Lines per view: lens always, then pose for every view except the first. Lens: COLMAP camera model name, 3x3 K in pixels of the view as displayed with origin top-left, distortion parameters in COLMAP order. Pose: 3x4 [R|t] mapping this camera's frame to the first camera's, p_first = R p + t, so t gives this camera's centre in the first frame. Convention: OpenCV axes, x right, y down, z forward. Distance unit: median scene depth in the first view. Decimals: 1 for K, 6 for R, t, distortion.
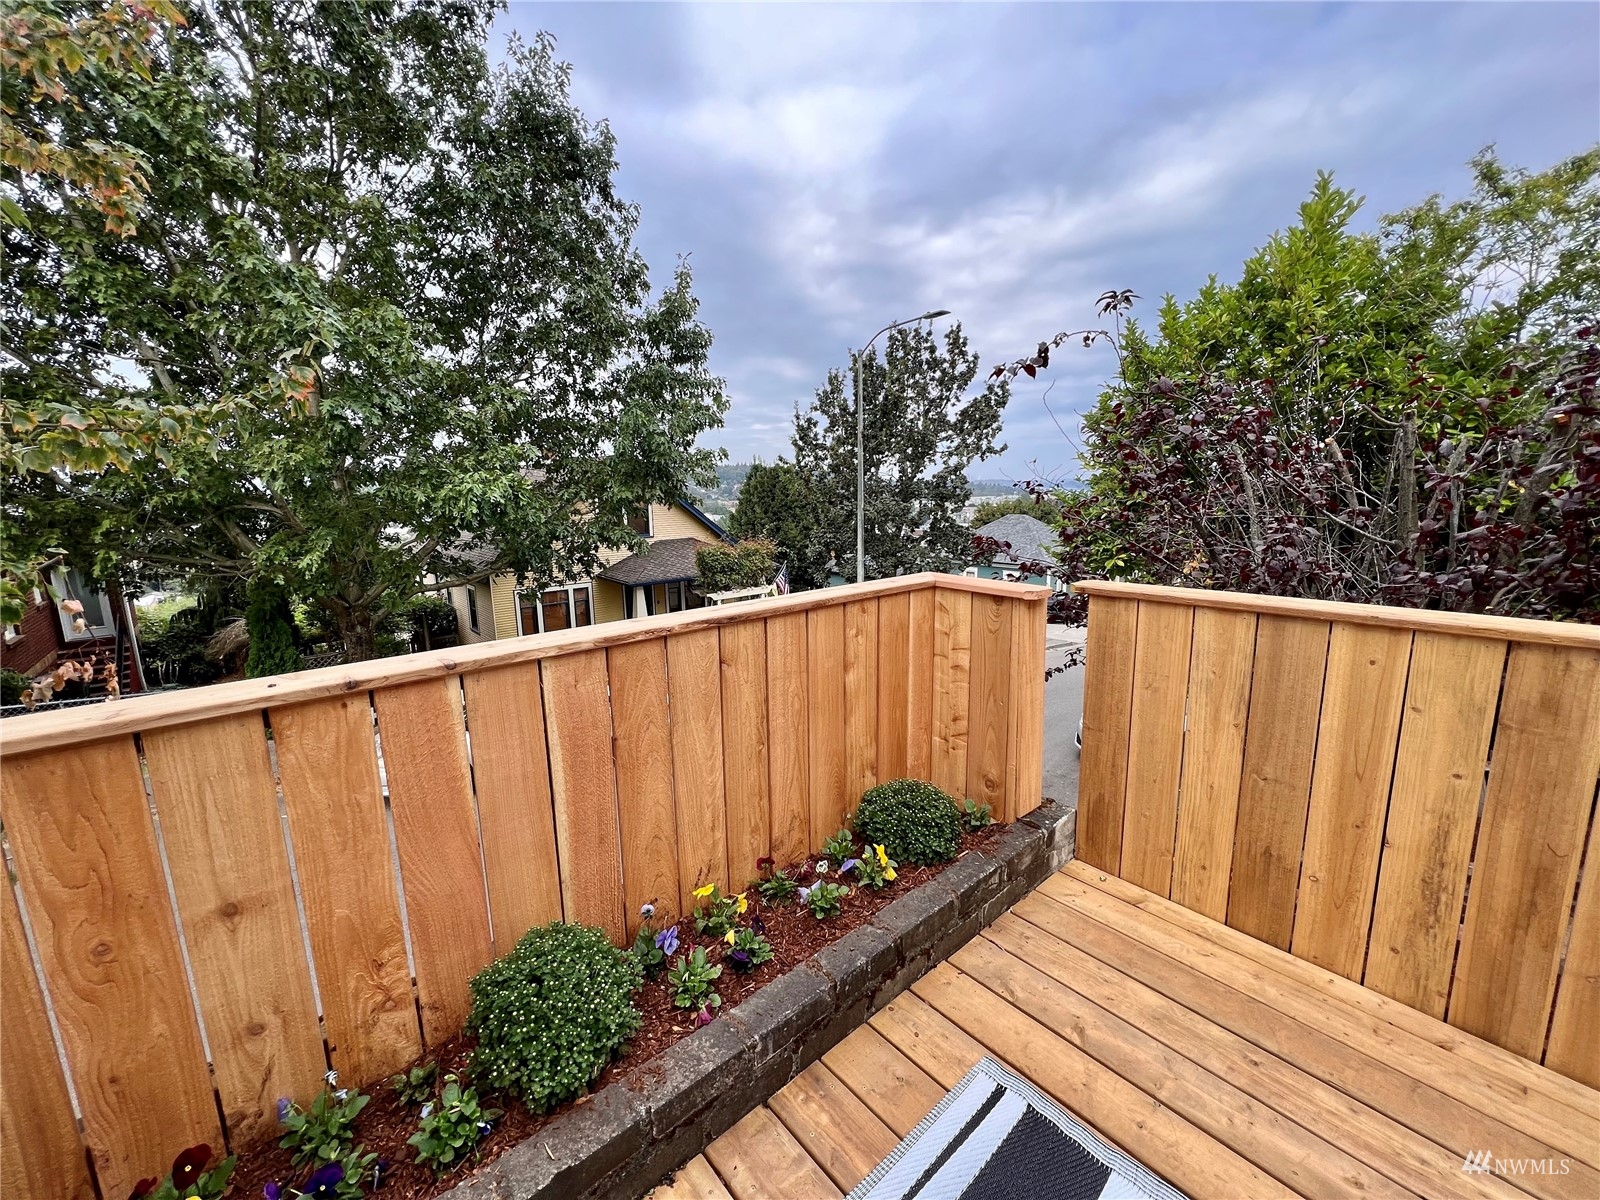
lens RADIAL K [[639.4, 0, 799.7], [0, 639.4, 604.8], [0, 0, 1]] dist [-0.001425, 0.000252]
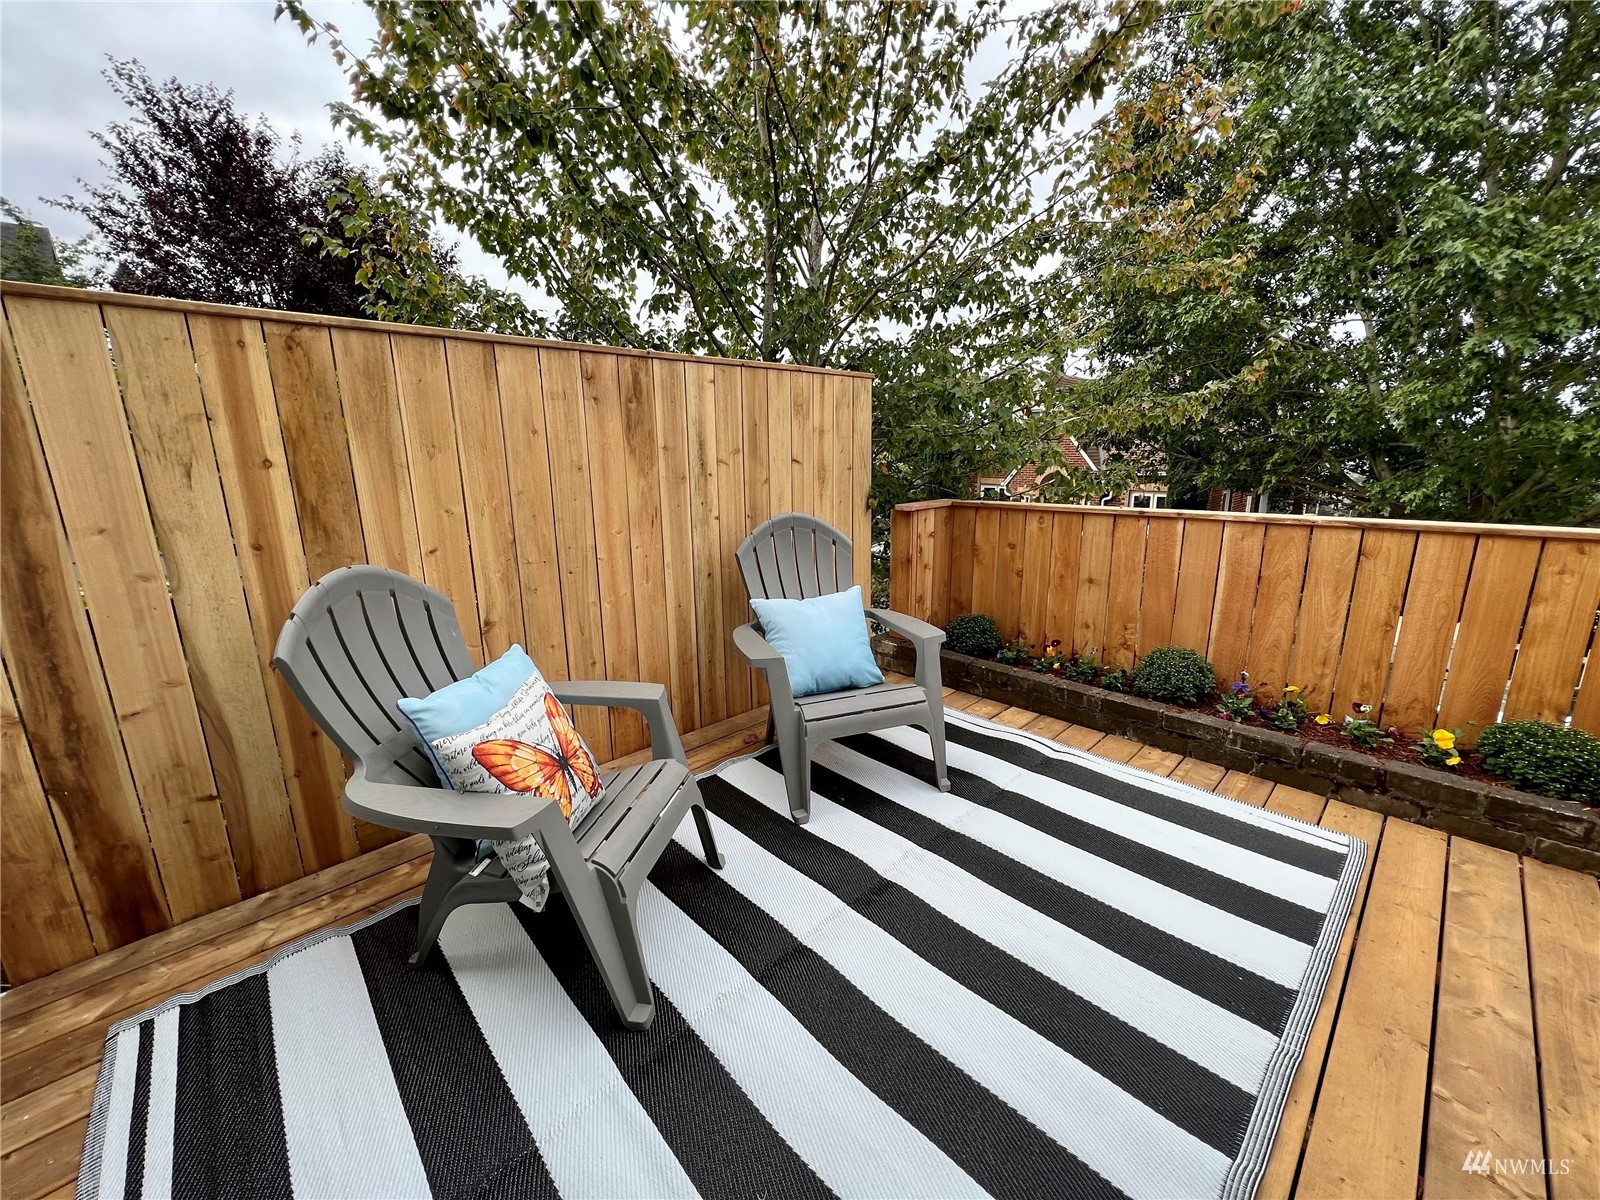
lens RADIAL K [[639.4, 0, 801.0], [0, 639.4, 600.7], [0, 0, 1]] dist [-0.001425, 0.000252]
pose [[0.051336, 0.247246, -0.967592, 1.442104], [-0.161633, 0.958153, 0.236258, 0.062776], [0.985515, 0.144267, 0.089151, -0.428898]]
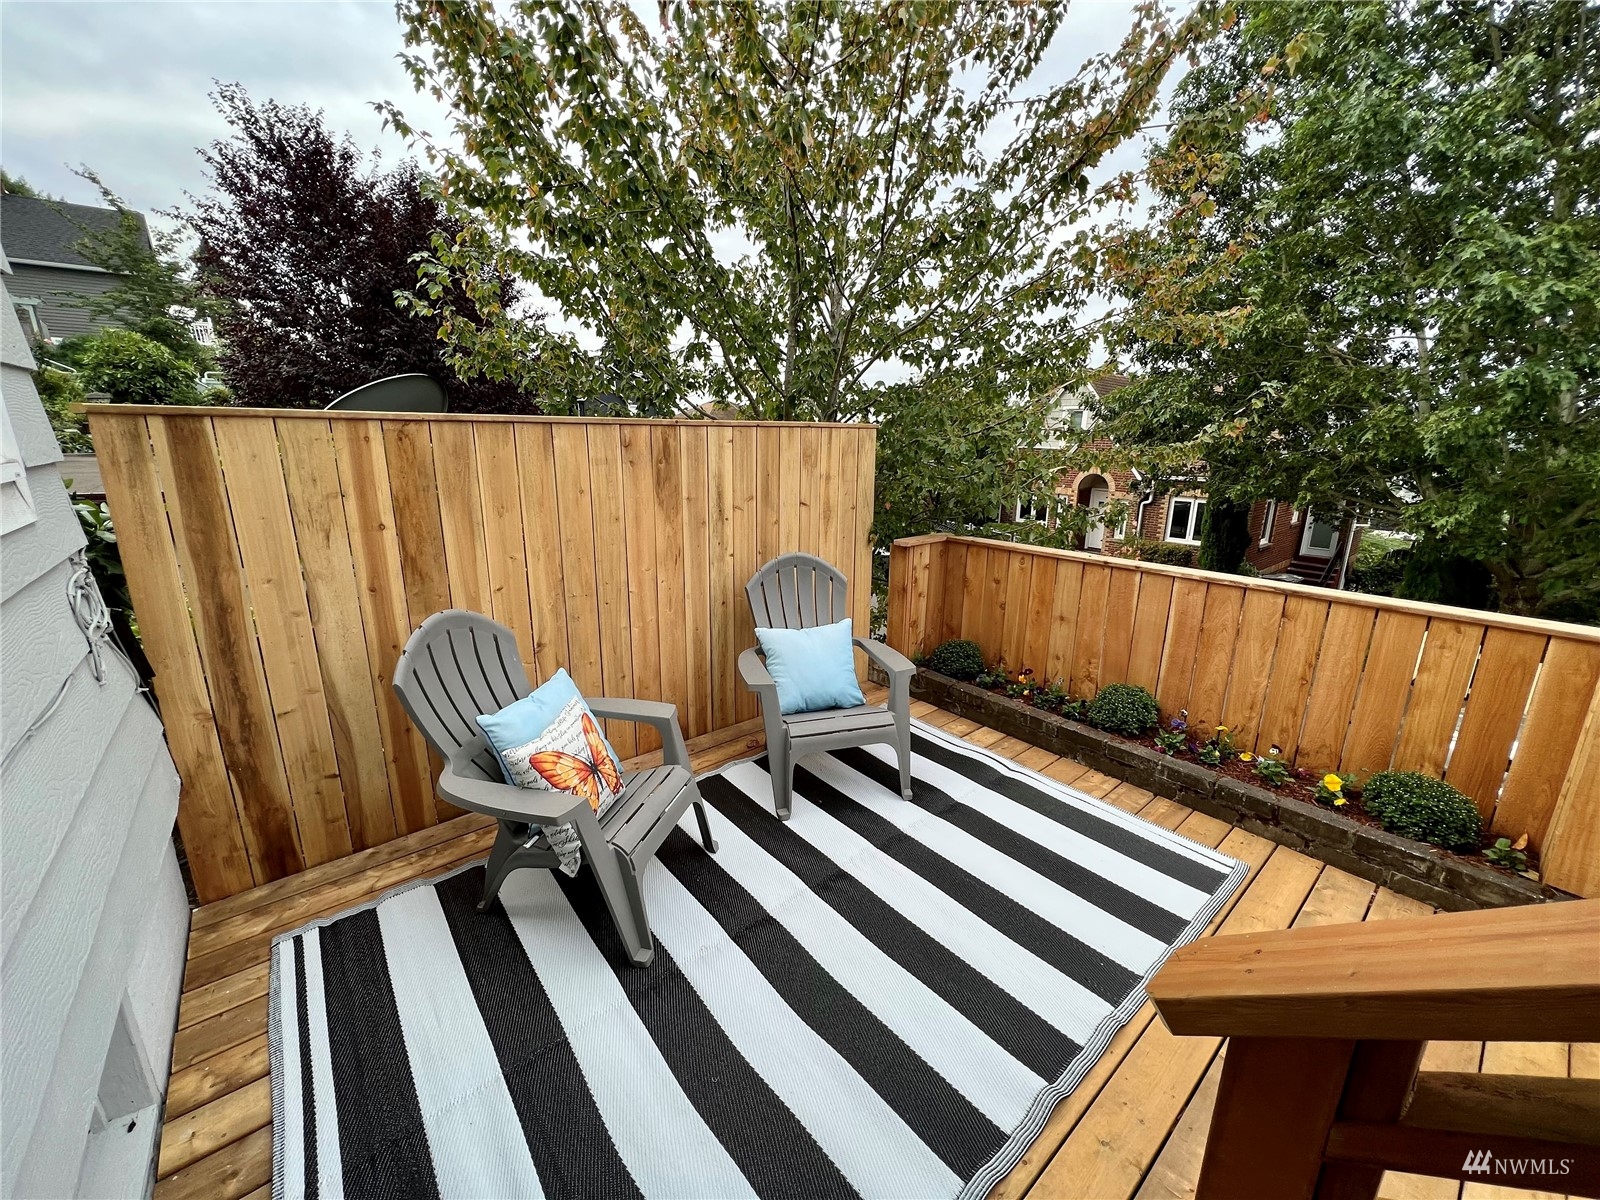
lens RADIAL K [[639.4, 0, 801.5], [0, 639.4, 600.8], [0, 0, 1]] dist [-0.001425, 0.000252]
pose [[-0.016094, 0.271150, -0.962403, 1.724811], [-0.185571, 0.944995, 0.269348, -0.188560], [0.982499, 0.182929, 0.035109, -0.348133]]
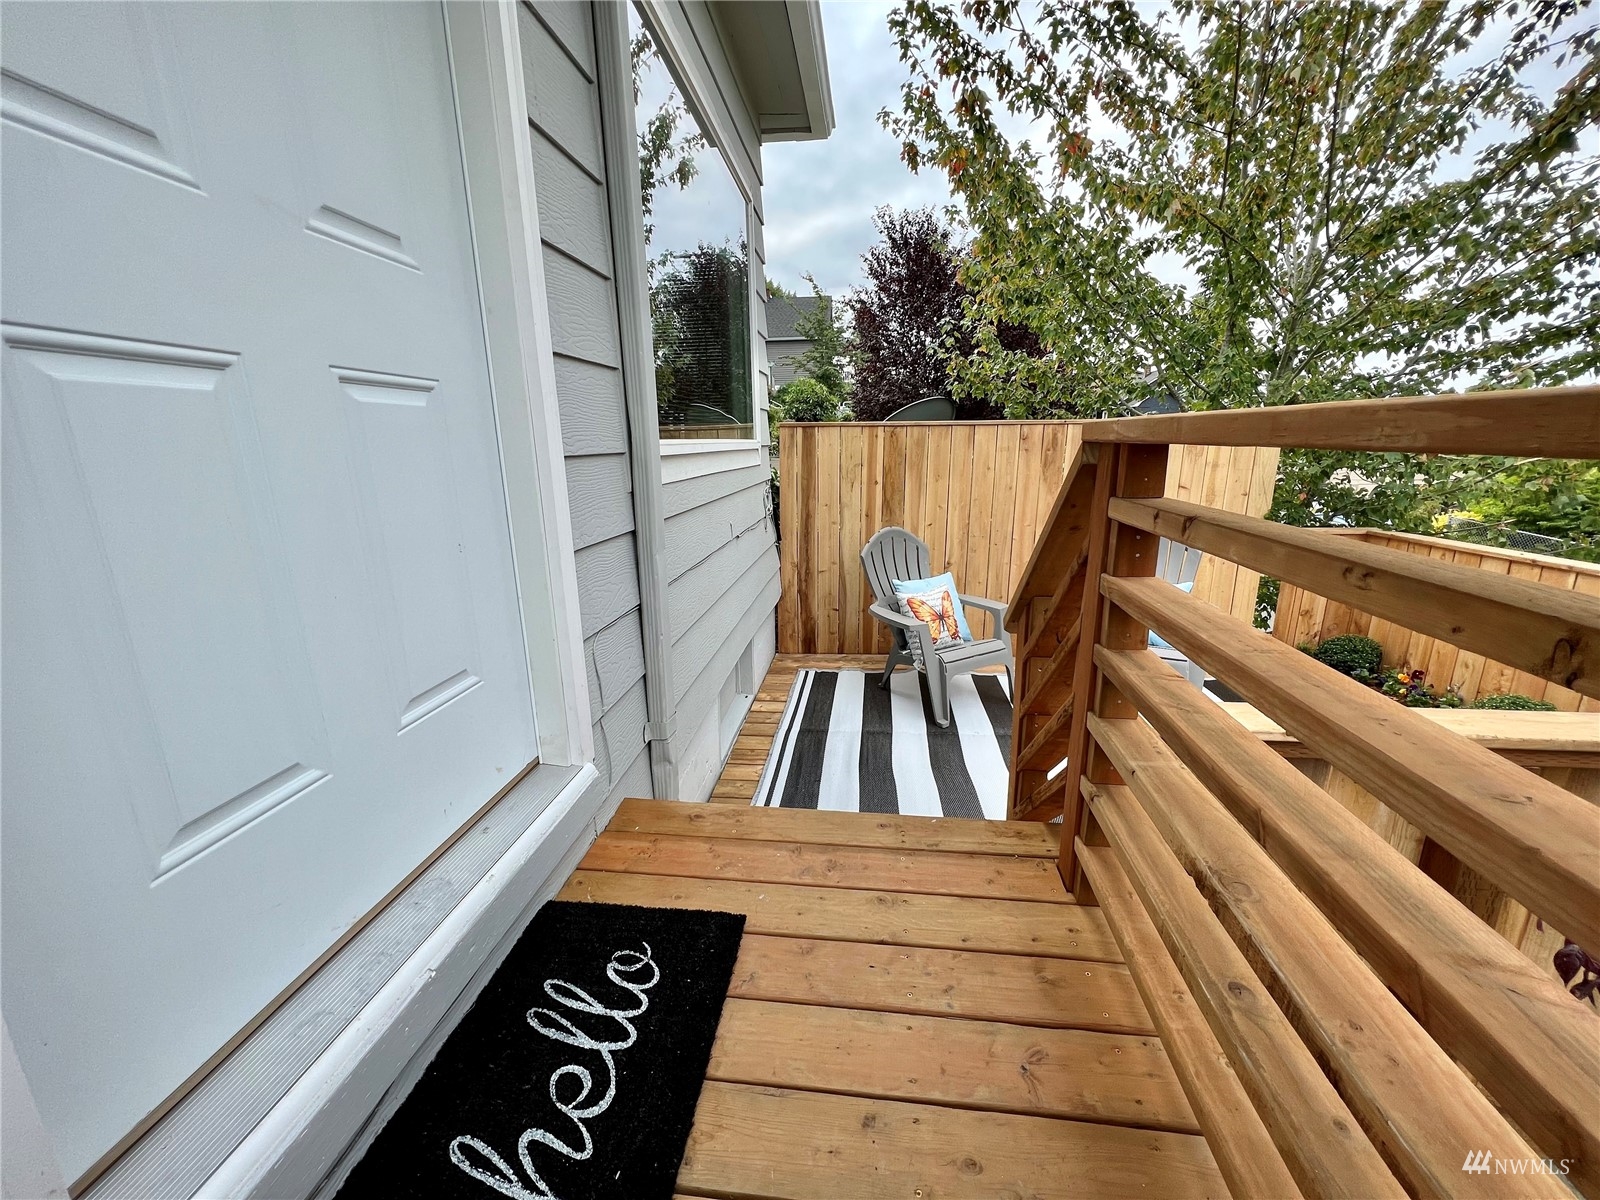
lens RADIAL K [[639.4, 0, 798.8], [0, 639.4, 600.9], [0, 0, 1]] dist [-0.001425, 0.000252]
pose [[-0.726258, 0.190079, -0.660621, 2.533514], [-0.097733, 0.922698, 0.372930, -0.314744], [0.680440, 0.335408, -0.651539, 0.561360]]
